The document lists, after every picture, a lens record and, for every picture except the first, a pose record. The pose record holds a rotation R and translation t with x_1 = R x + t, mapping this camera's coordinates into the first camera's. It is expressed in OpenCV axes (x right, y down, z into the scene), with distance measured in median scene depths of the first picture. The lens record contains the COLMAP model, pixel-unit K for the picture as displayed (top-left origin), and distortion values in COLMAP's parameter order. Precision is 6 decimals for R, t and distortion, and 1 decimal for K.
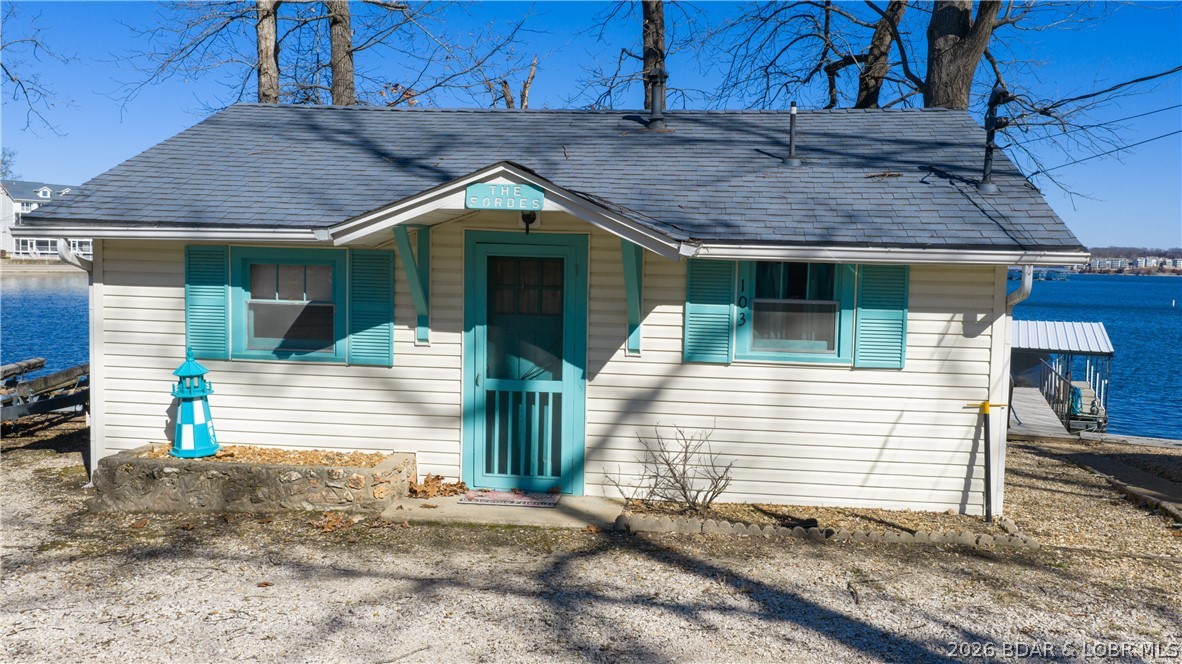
lens RADIAL K [[974.5, 0, 594.7], [0, 974.5, 326.2], [0, 0, 1]] dist [0.029593, -0.063715]
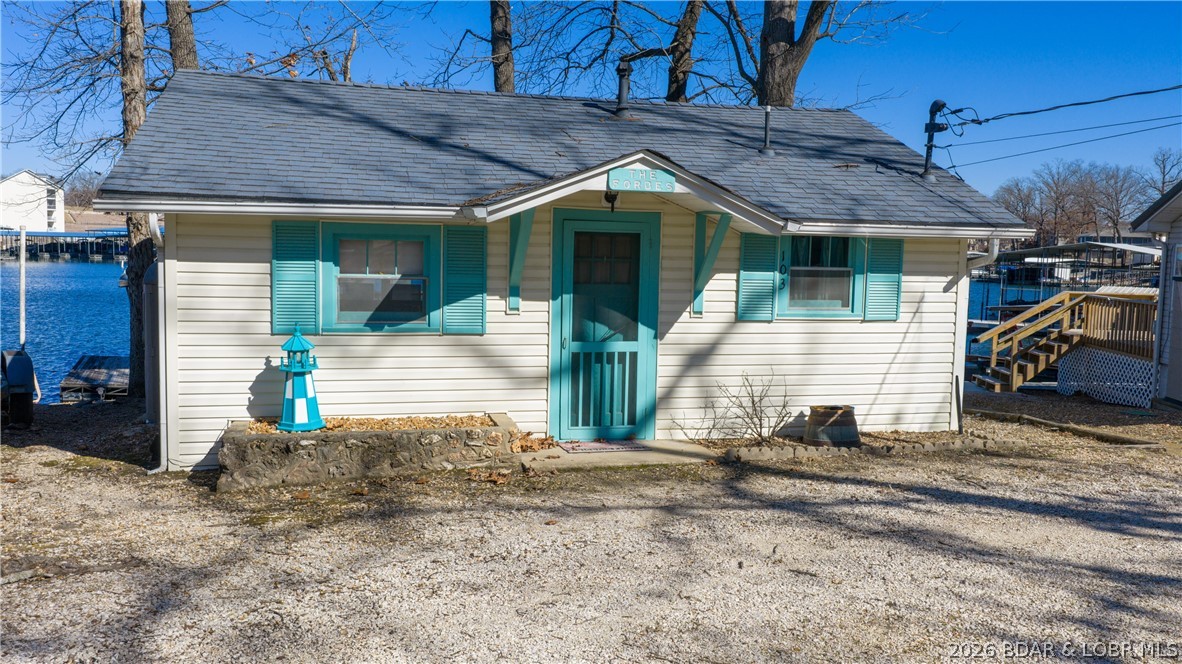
lens RADIAL K [[974.5, 0, 594.7], [0, 974.5, 326.2], [0, 0, 1]] dist [0.029593, -0.063715]
pose [[0.935898, -0.034212, 0.350606, -0.483288], [0.024675, 0.999195, 0.031634, 0.001318], [-0.351406, -0.020955, 0.935989, -0.051687]]
